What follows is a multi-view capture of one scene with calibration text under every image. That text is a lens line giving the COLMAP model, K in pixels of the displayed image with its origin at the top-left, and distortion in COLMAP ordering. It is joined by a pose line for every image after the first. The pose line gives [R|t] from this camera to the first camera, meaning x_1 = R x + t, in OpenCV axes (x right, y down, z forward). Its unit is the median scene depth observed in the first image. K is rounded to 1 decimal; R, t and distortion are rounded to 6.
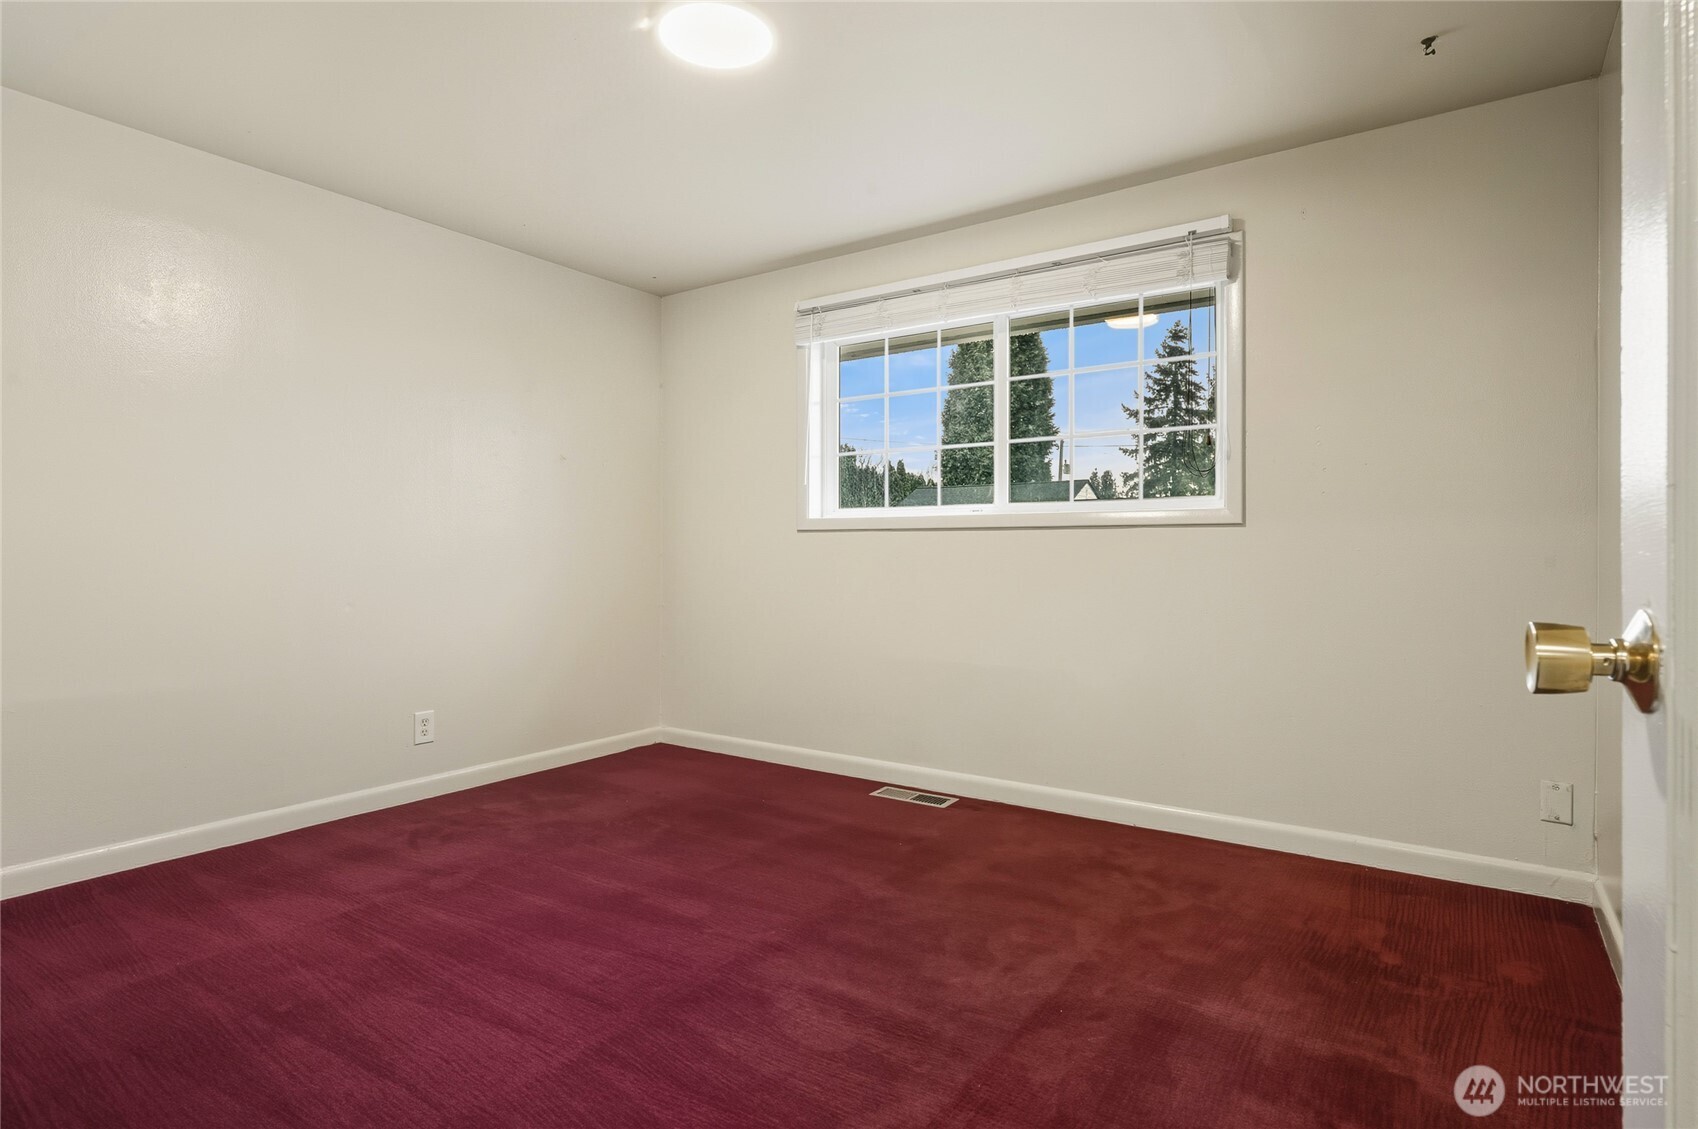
lens RADIAL K [[904.9, 0, 849.0], [0, 904.9, 564.5], [0, 0, 1]] dist [0.000410, 0.000002]
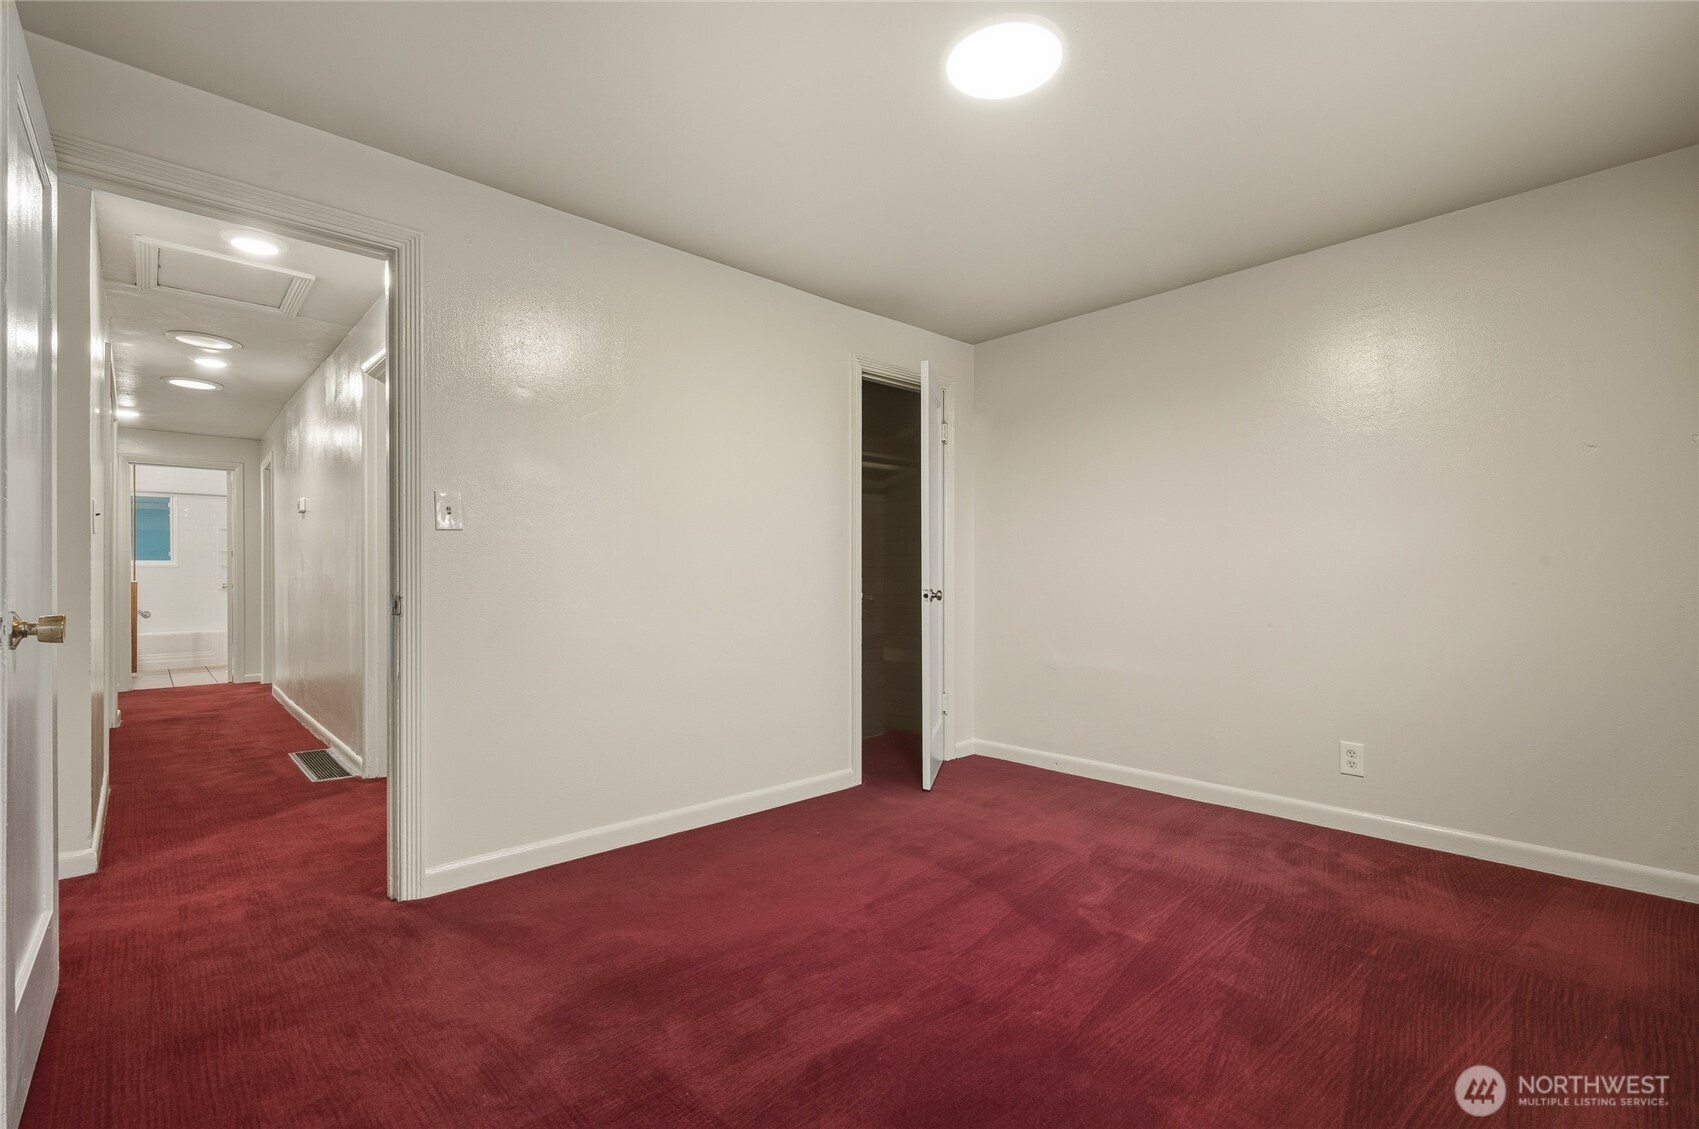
lens RADIAL K [[766.7, 0, 851.4], [0, 766.7, 561.0], [0, 0, 1]] dist [0.000493, -0.000016]
pose [[-0.206161, -0.011649, -0.978449, 0.488918], [-0.015926, 0.999837, -0.008548, -0.019718], [0.978388, 0.013820, -0.206313, 0.682872]]
